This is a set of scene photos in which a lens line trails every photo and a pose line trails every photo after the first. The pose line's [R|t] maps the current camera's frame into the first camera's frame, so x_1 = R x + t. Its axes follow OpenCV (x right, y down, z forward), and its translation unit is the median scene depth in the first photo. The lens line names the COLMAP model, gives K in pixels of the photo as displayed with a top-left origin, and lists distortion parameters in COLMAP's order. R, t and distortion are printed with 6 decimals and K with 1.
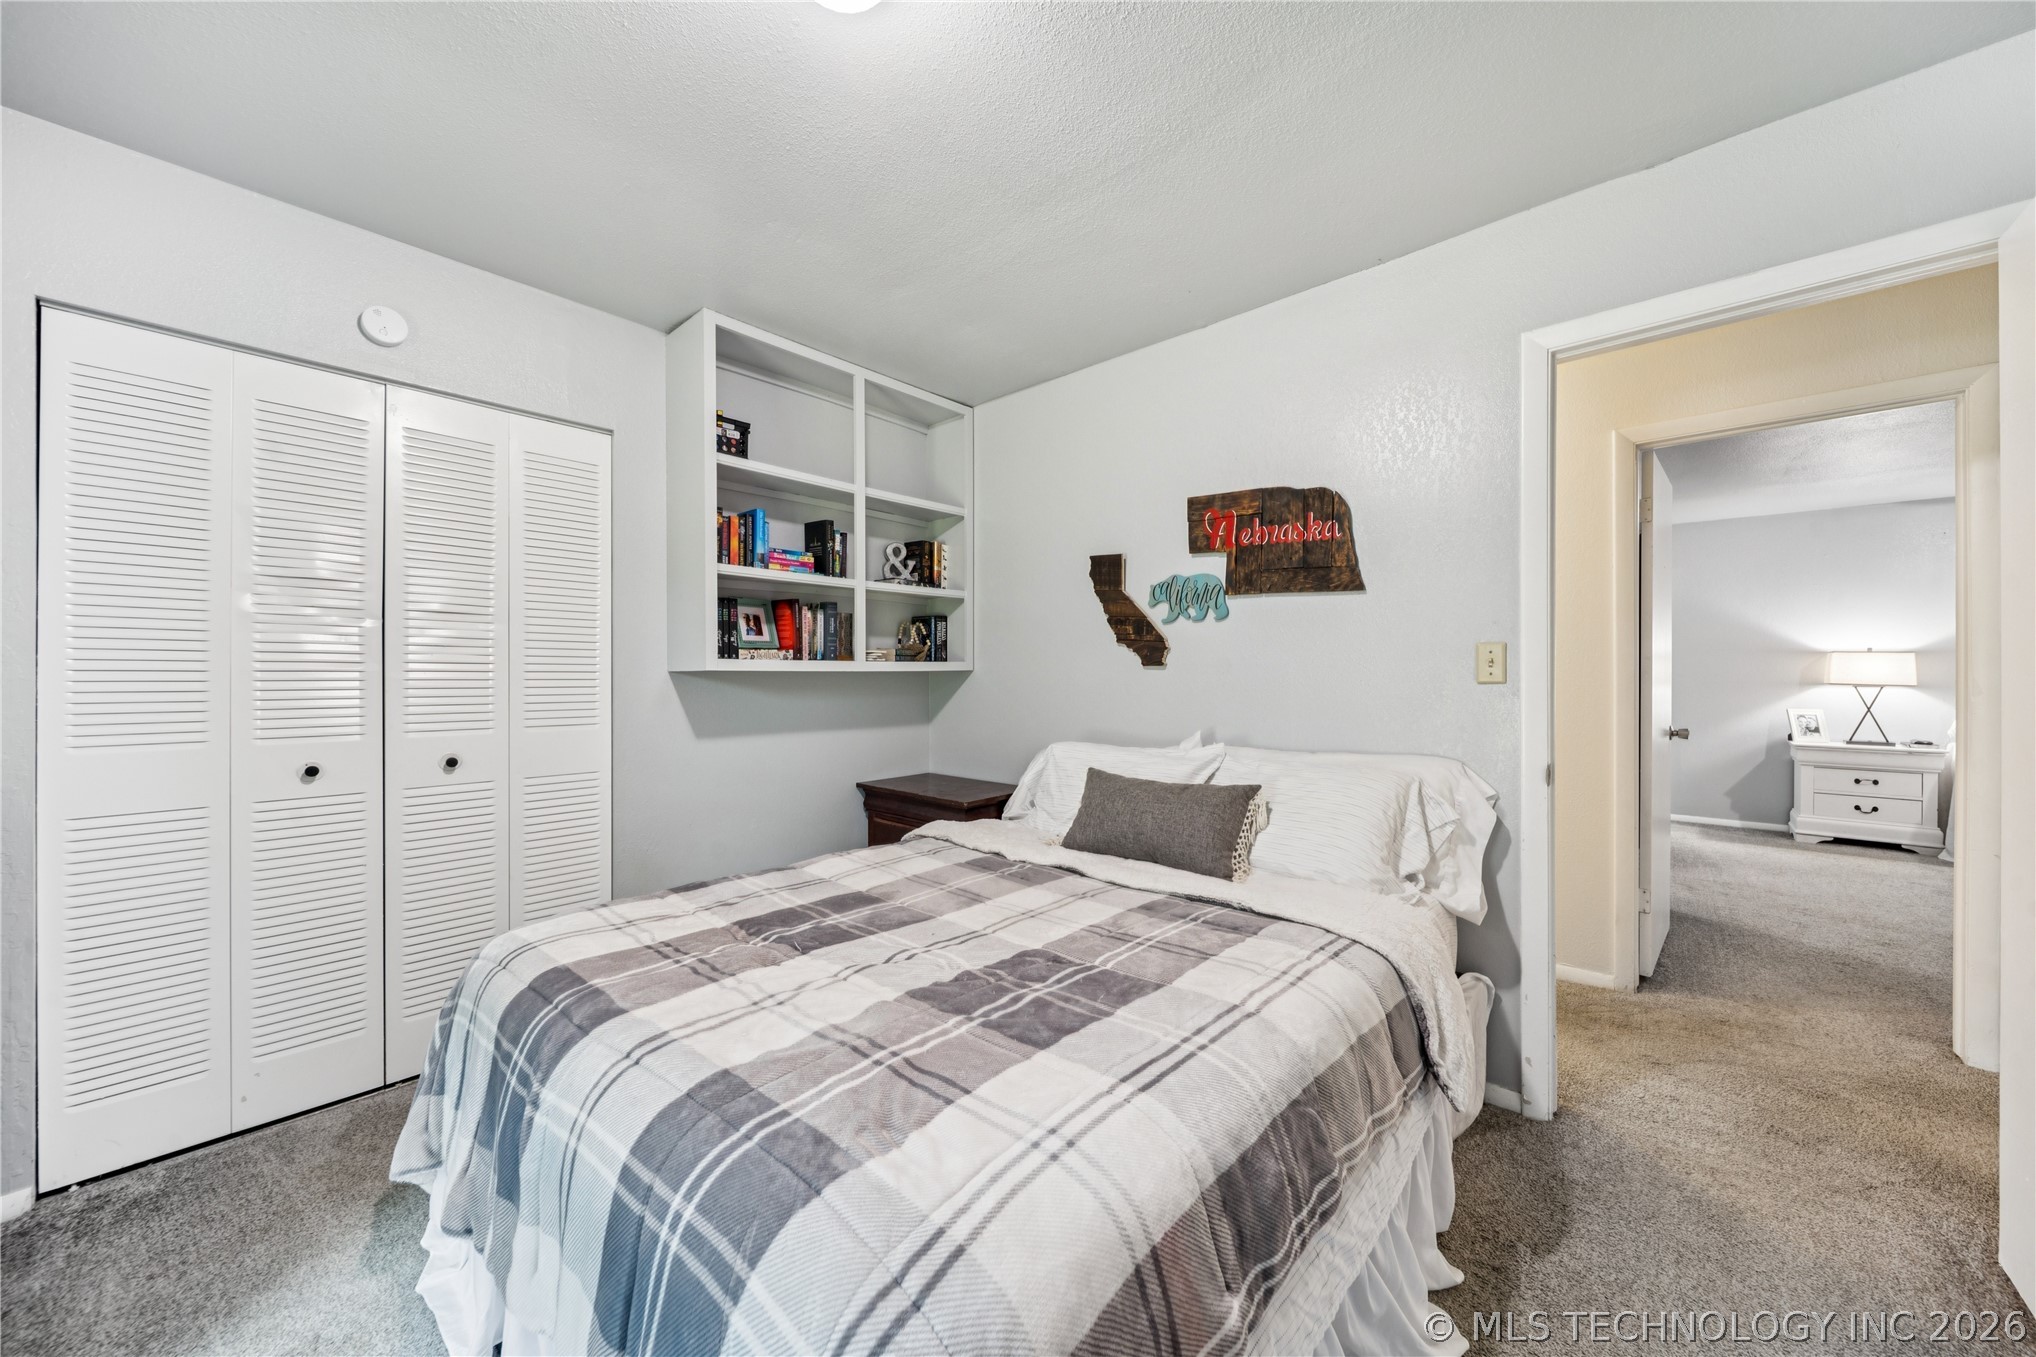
lens RADIAL K [[716.3, 0, 1018.6], [0, 716.3, 681.4], [0, 0, 1]] dist [0.000901, -0.002360]
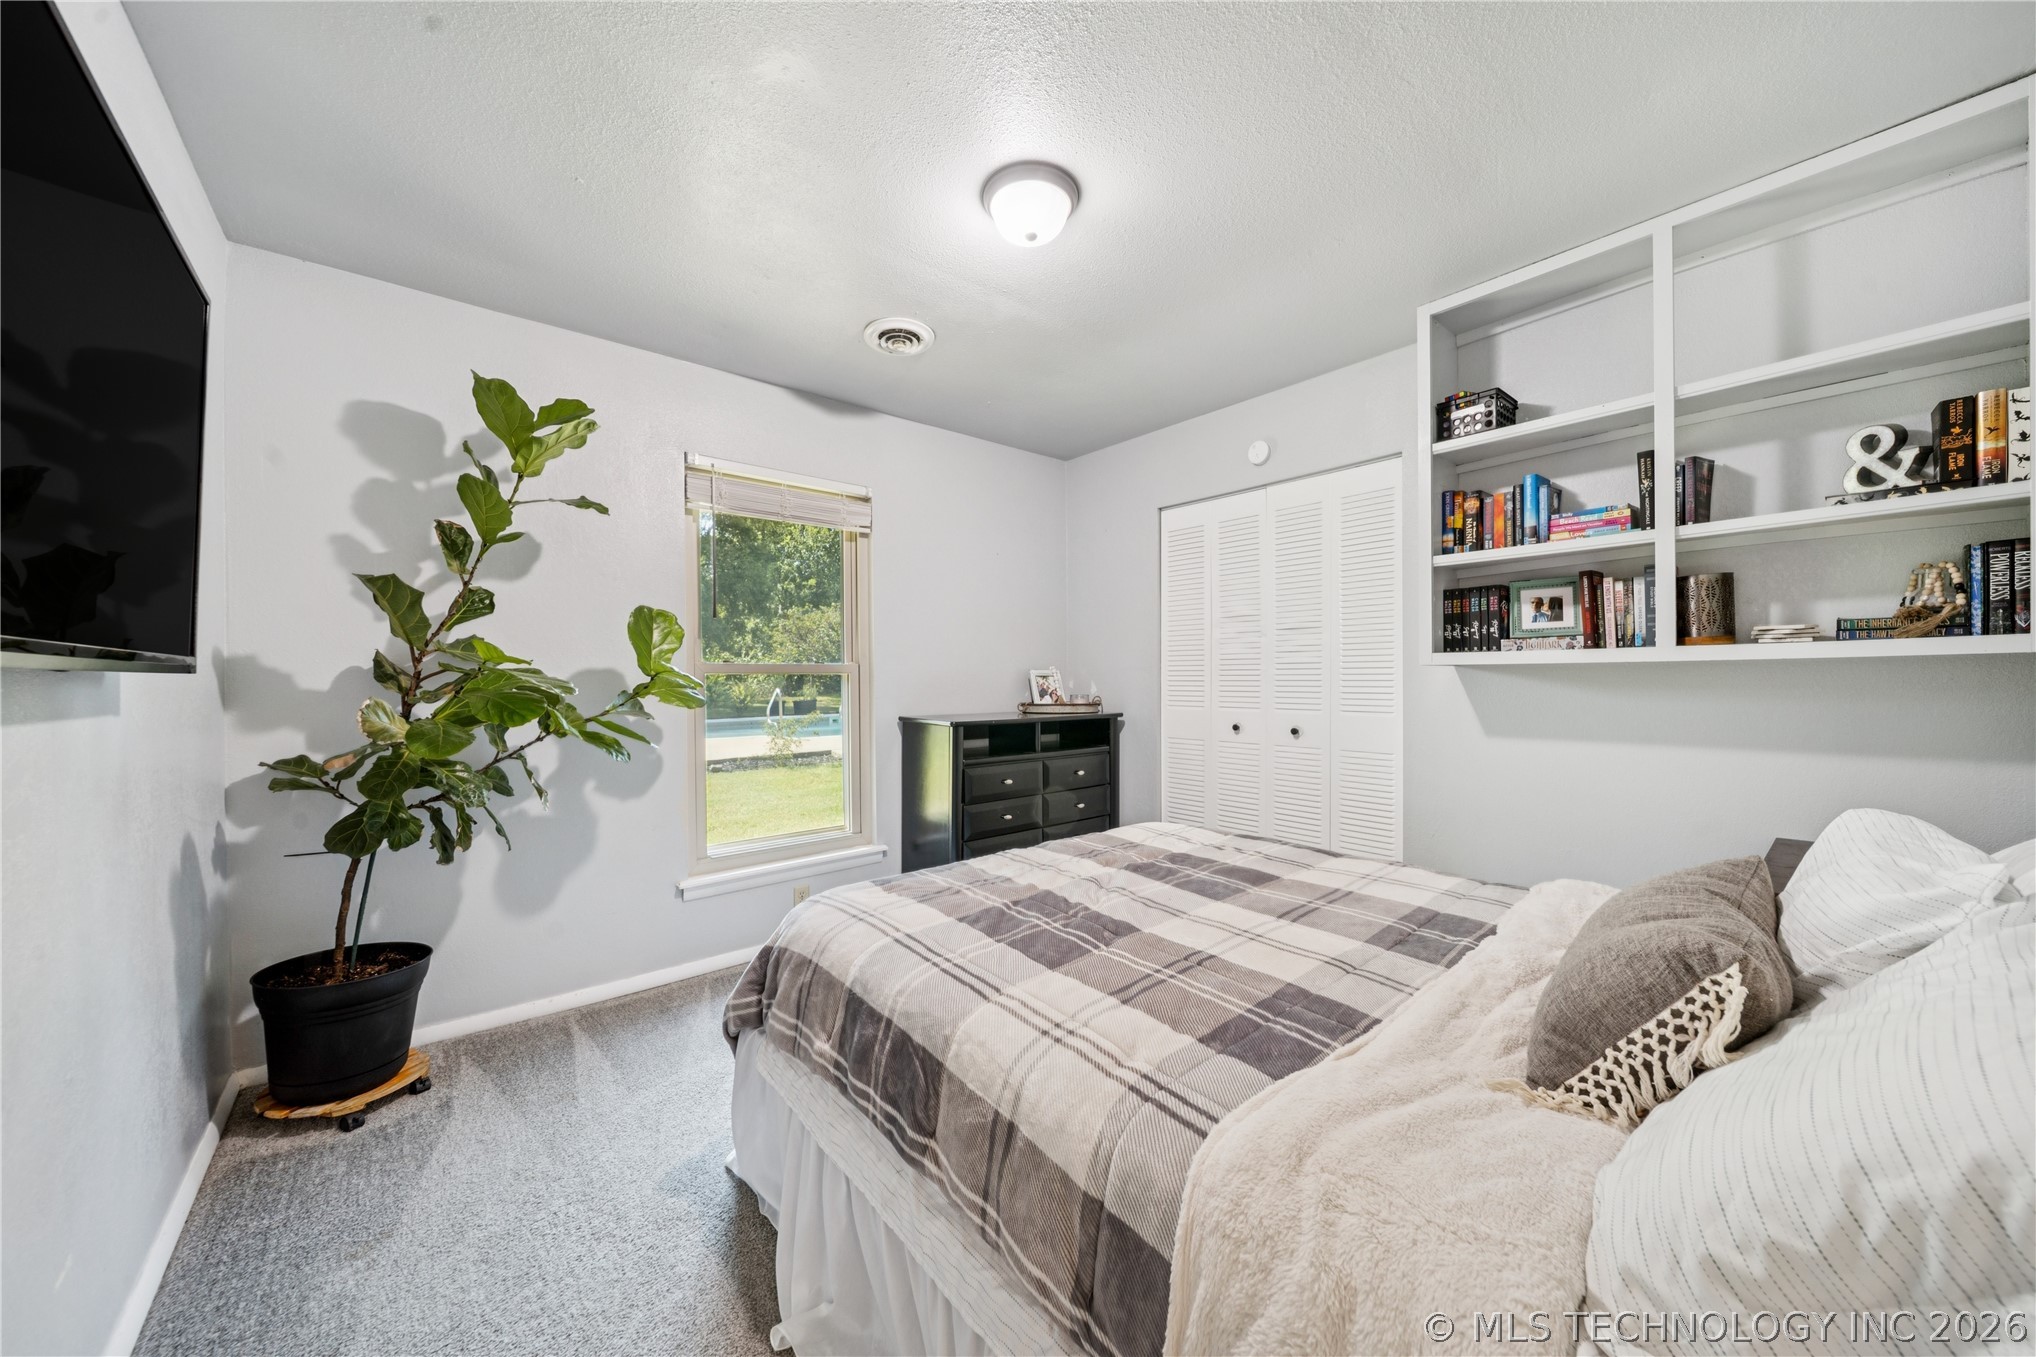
lens RADIAL K [[716.4, 0, 1020.9], [0, 716.4, 691.8], [0, 0, 1]] dist [0.000688, -0.002780]
pose [[-0.139117, 0.022103, -0.990029, 0.578974], [0.002574, 0.999756, 0.021959, -0.001486], [0.990273, 0.000507, -0.139140, 0.515698]]
